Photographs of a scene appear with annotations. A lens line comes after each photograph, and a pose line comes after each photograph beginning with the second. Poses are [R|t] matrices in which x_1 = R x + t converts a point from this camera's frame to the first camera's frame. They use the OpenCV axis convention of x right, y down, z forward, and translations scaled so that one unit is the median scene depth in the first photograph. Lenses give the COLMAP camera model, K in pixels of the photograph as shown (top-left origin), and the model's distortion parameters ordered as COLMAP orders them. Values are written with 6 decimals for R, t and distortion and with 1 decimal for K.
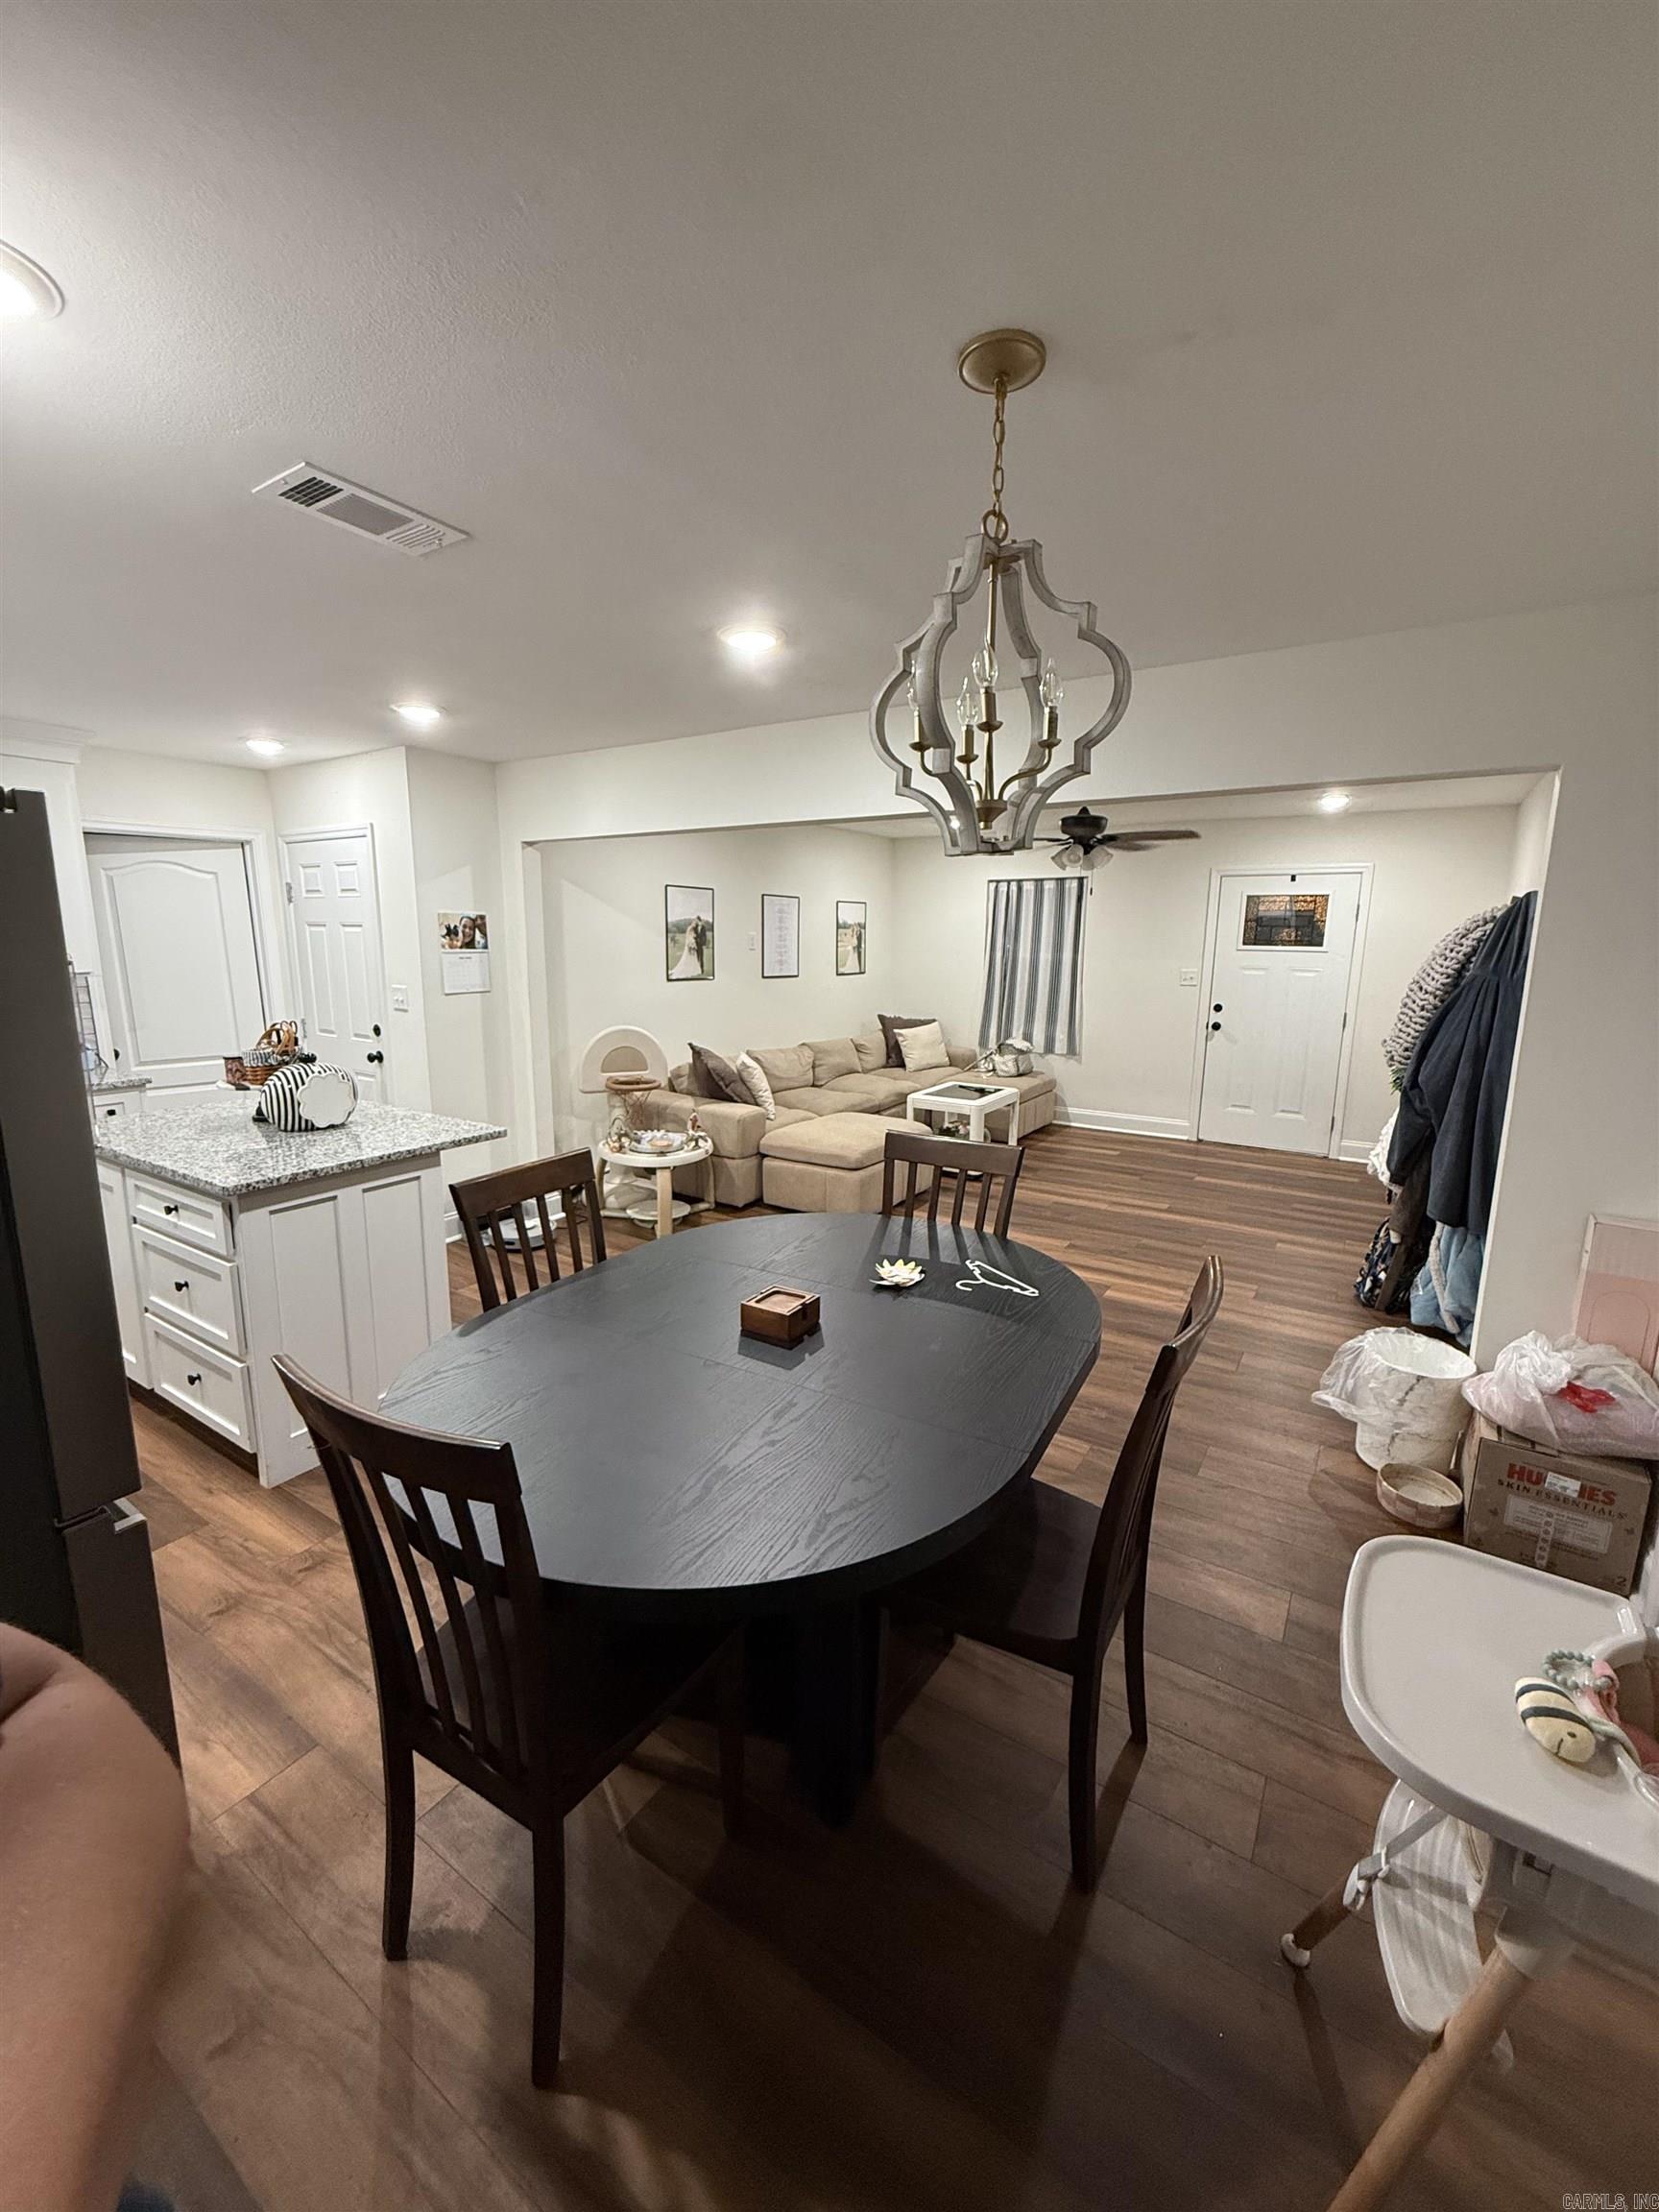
lens RADIAL K [[885.1, 0, 827.4], [0, 885.1, 1097.5], [0, 0, 1]] dist [0.000080, 0.004433]
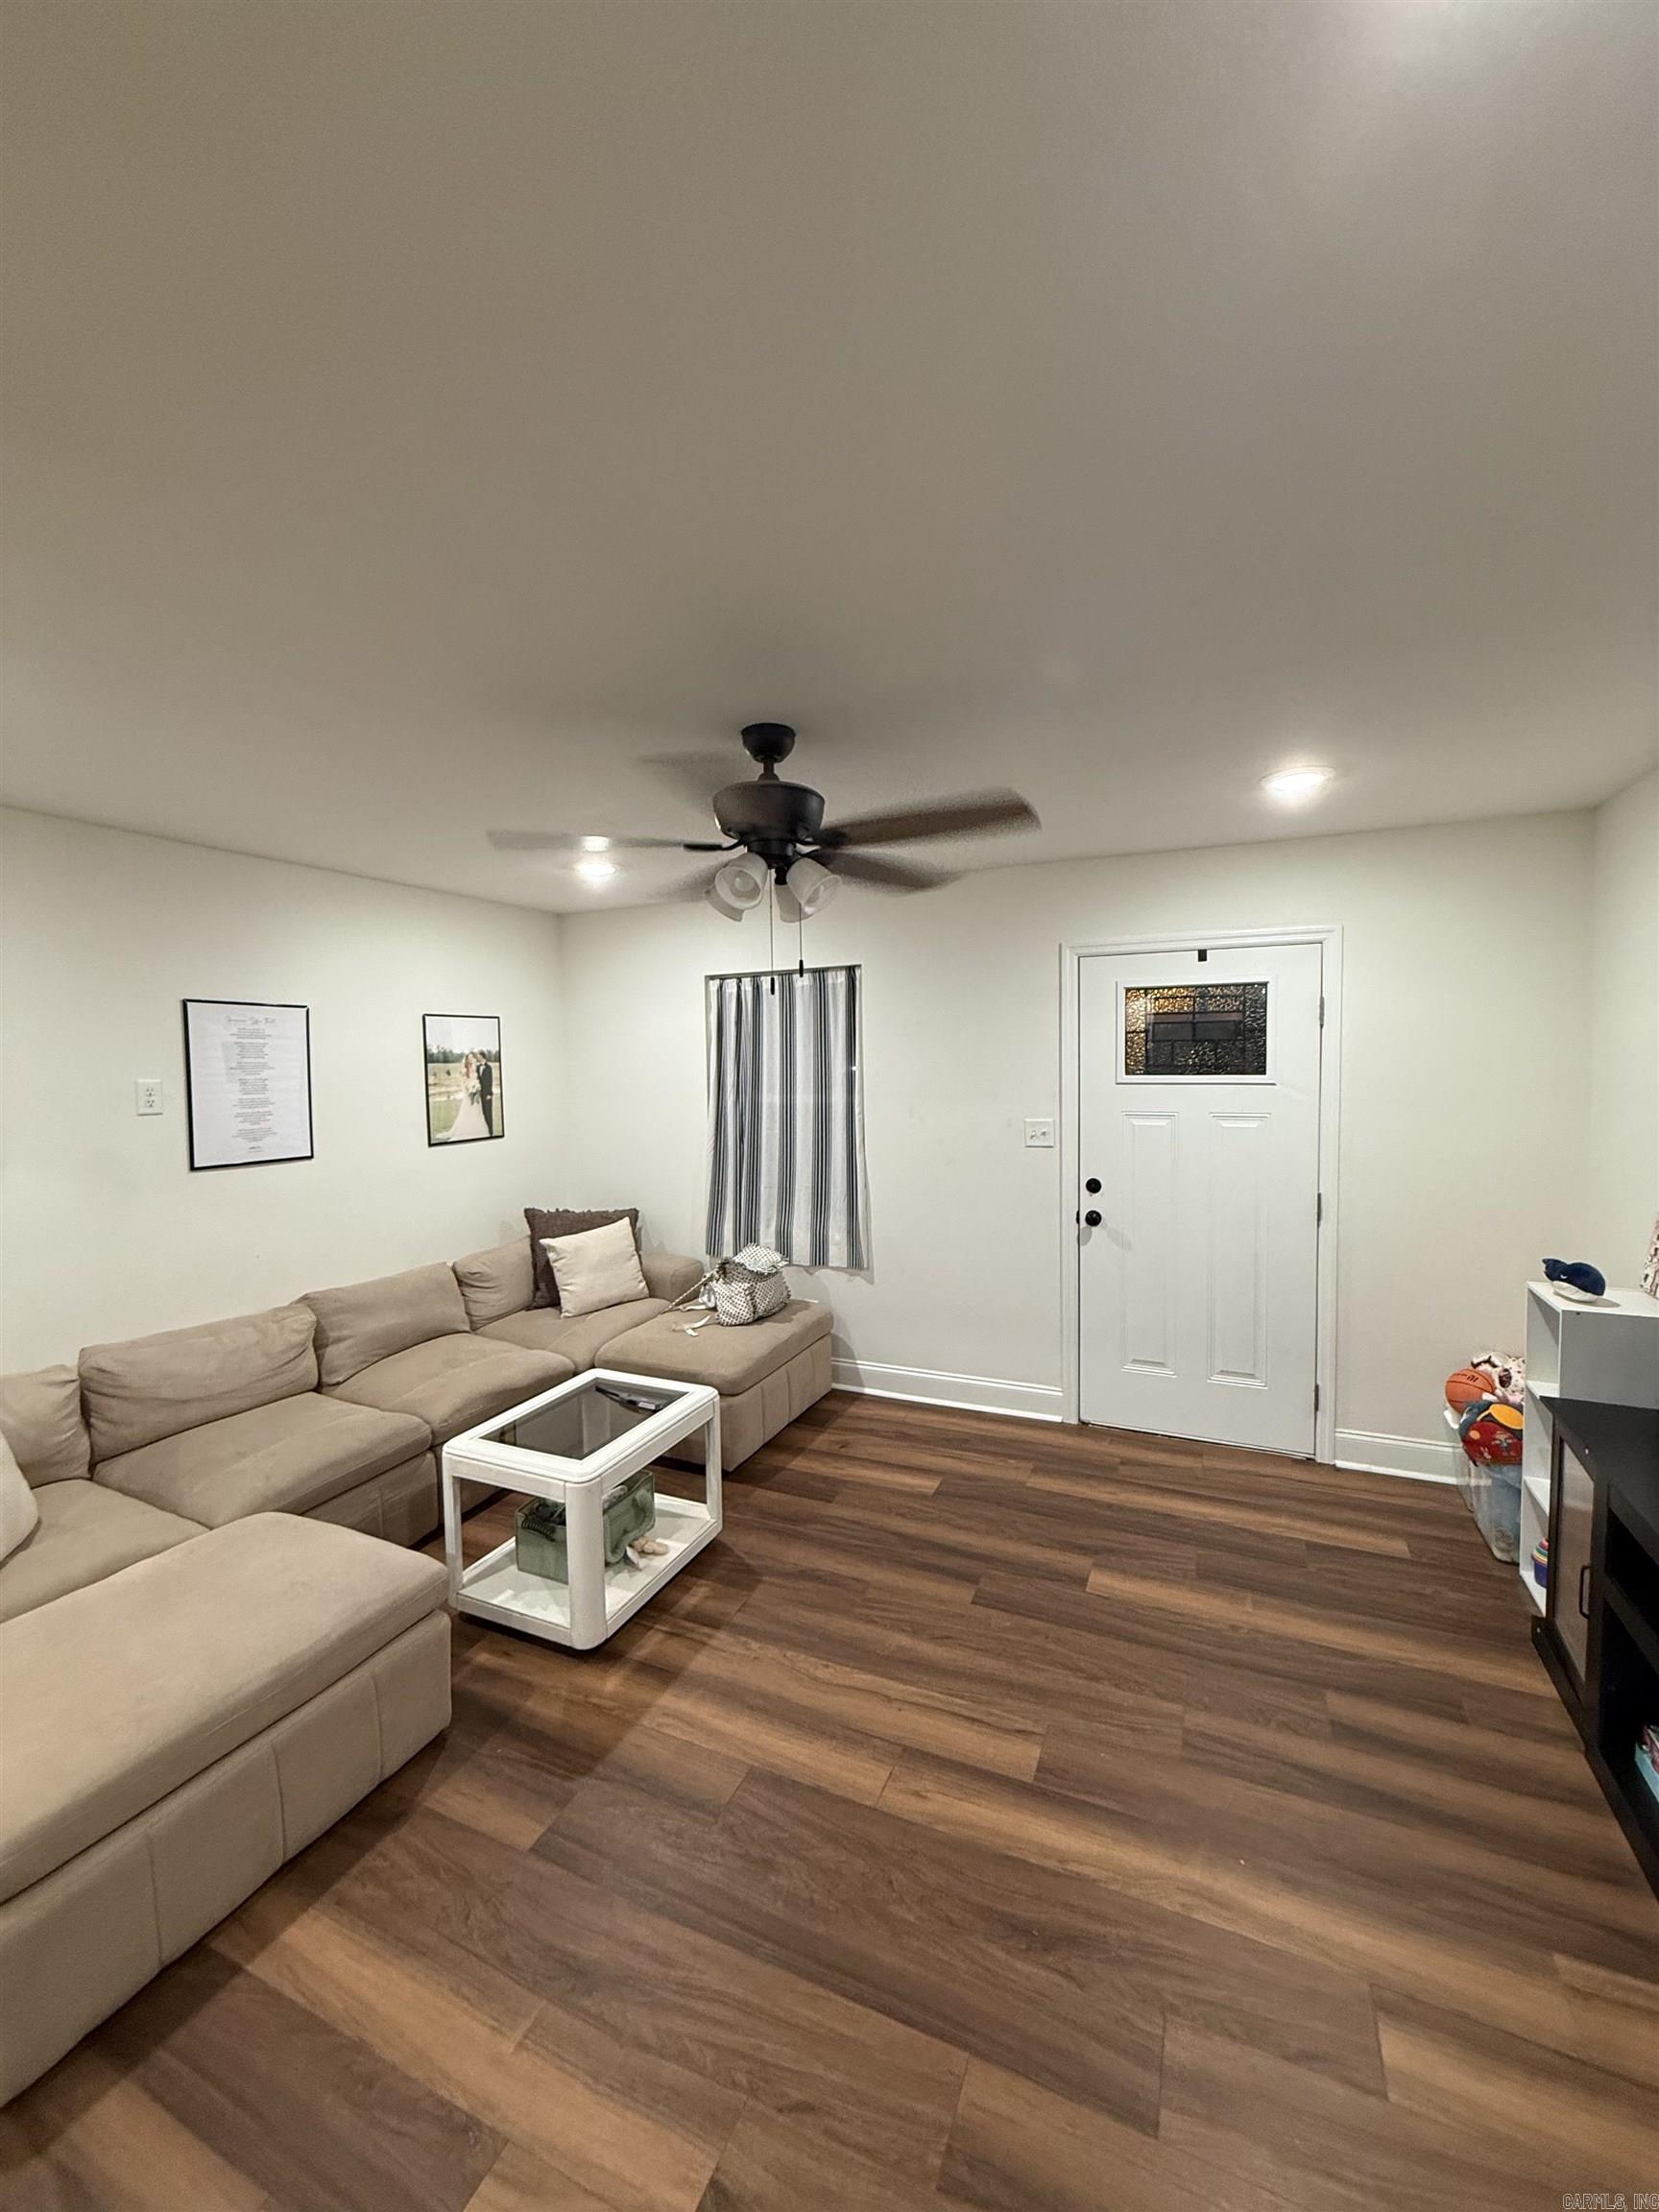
lens RADIAL K [[885.1, 0, 827.4], [0, 885.1, 1097.5], [0, 0, 1]] dist [0.000080, 0.004433]
pose [[0.988489, -0.032548, 0.147753, 0.183751], [0.052379, 0.989814, -0.132381, -0.086514], [-0.141939, 0.138596, 0.980125, 0.443215]]
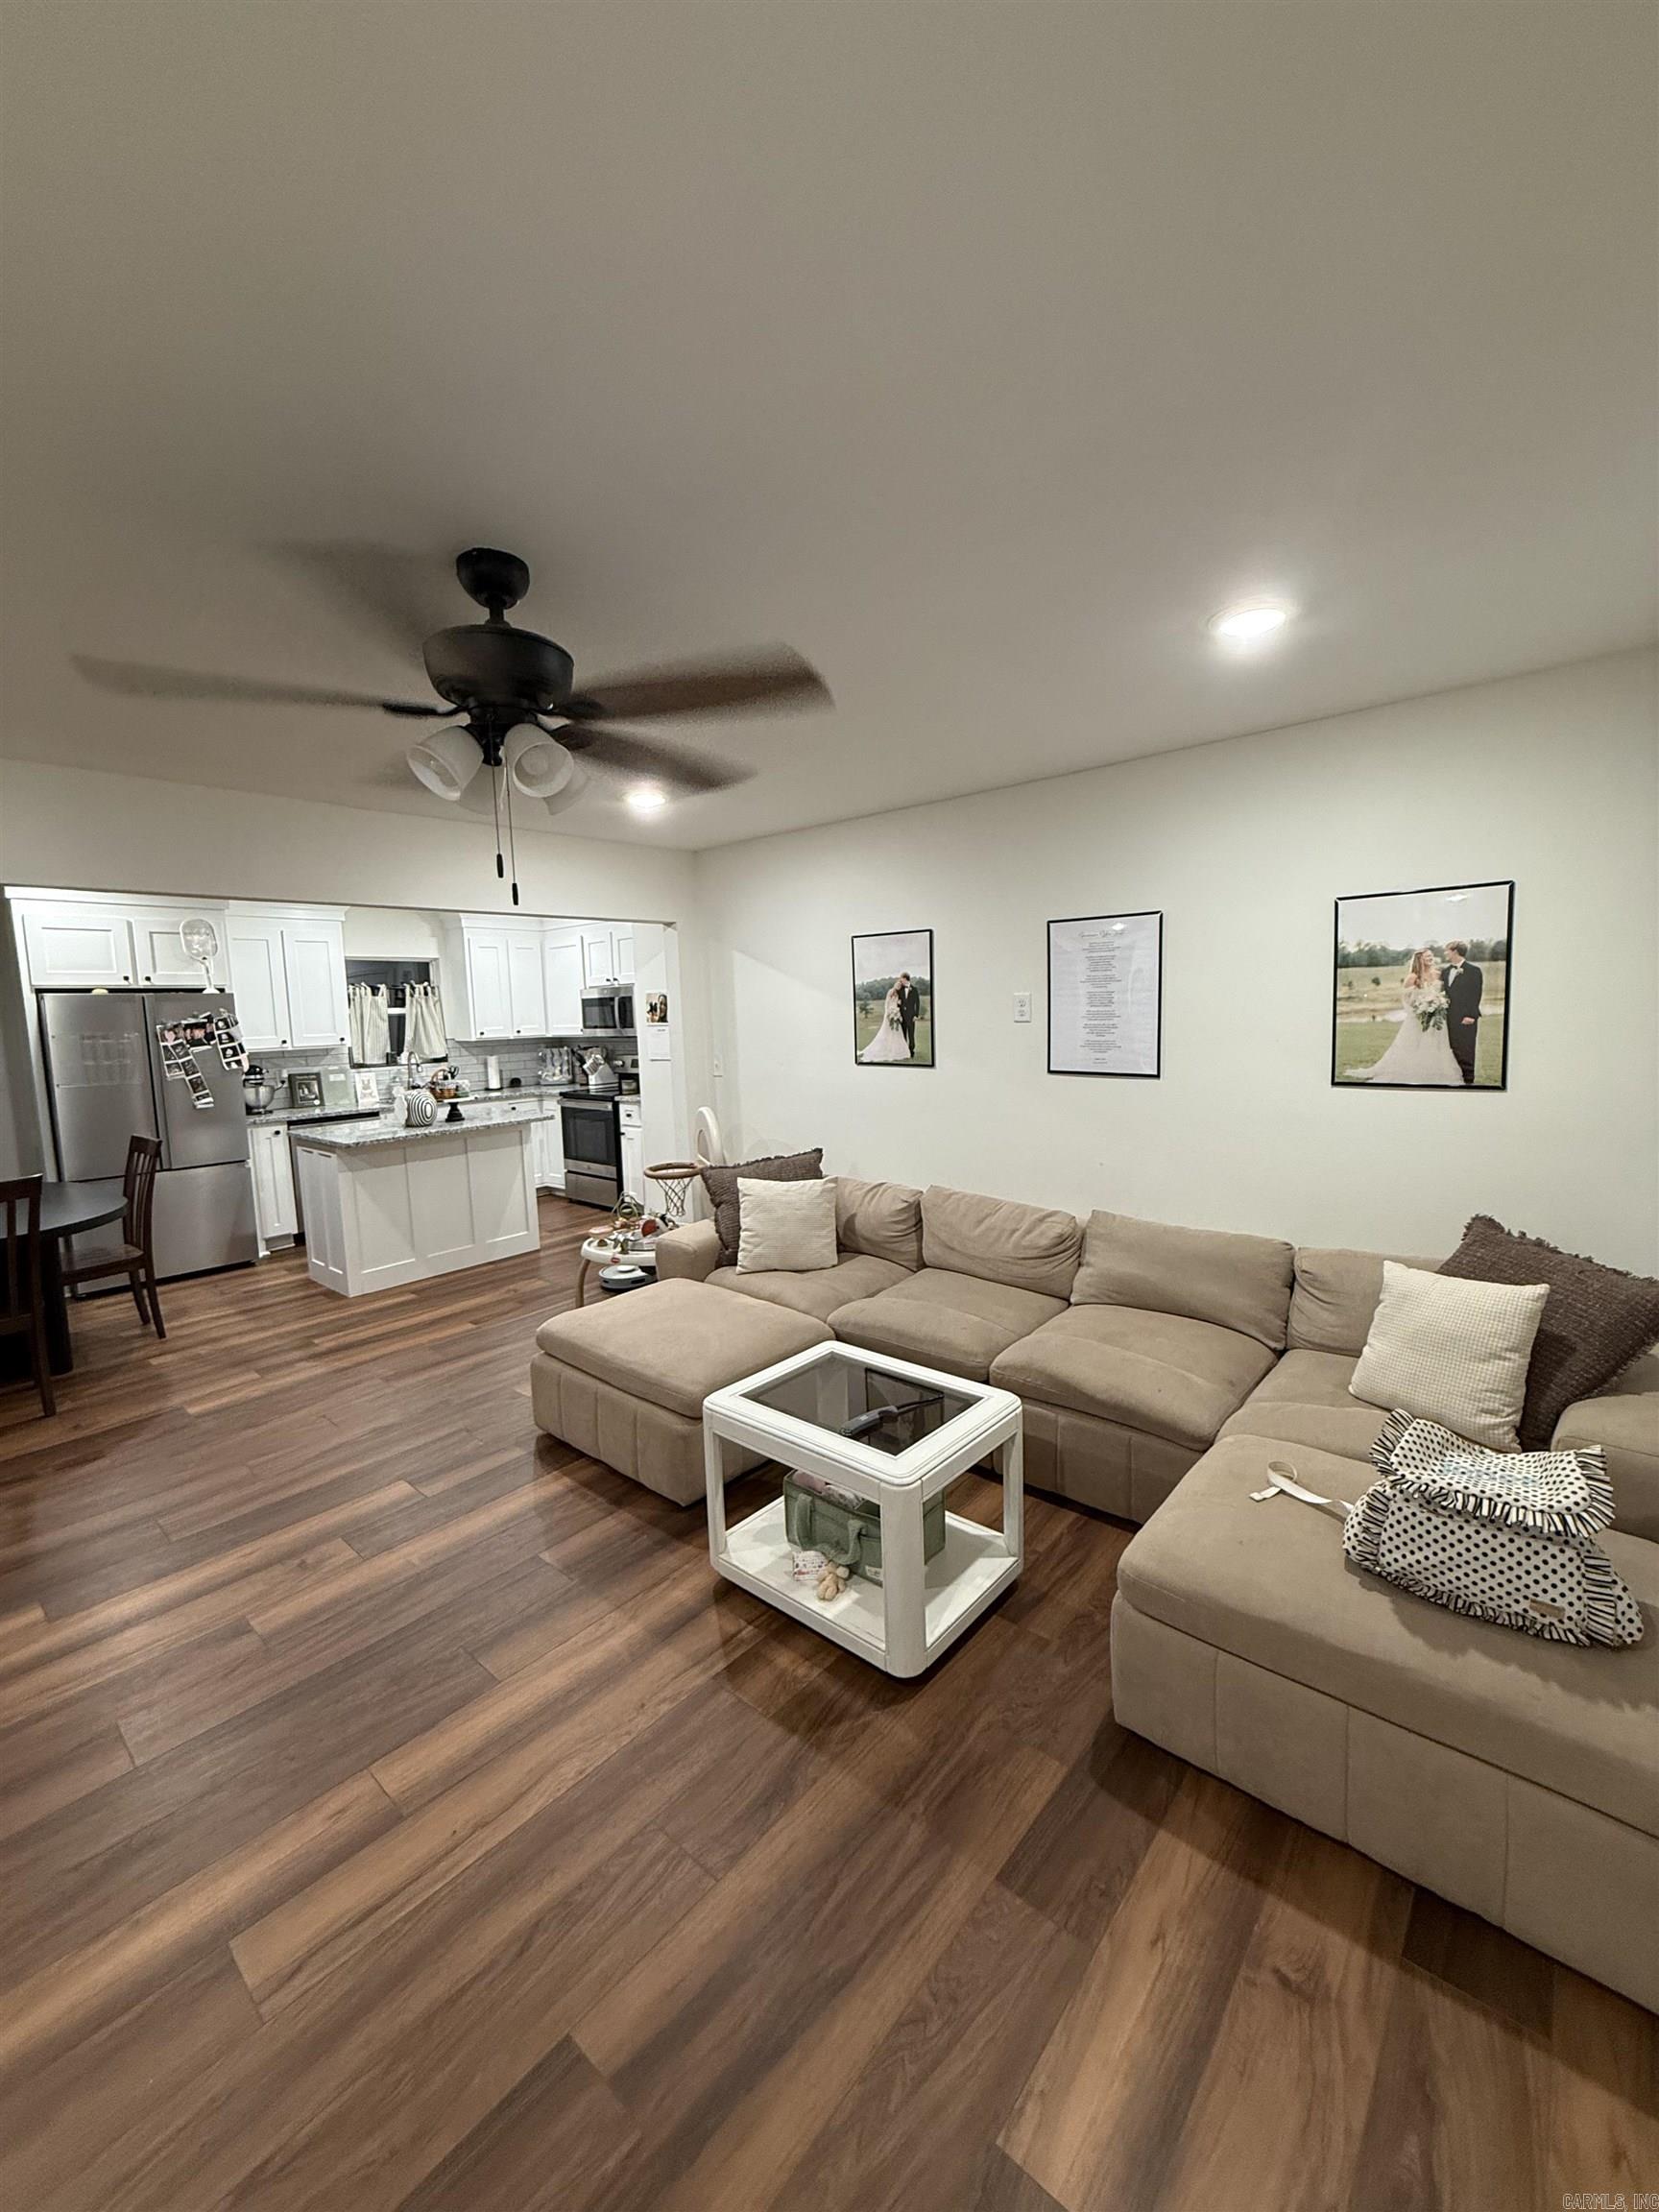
lens RADIAL K [[885.1, 0, 827.4], [0, 885.1, 1097.5], [0, 0, 1]] dist [0.000080, 0.004433]
pose [[-0.140093, 0.100838, -0.984990, 0.452668], [-0.146850, 0.981683, 0.121385, -0.155149], [0.979188, 0.161651, -0.122719, 0.871826]]
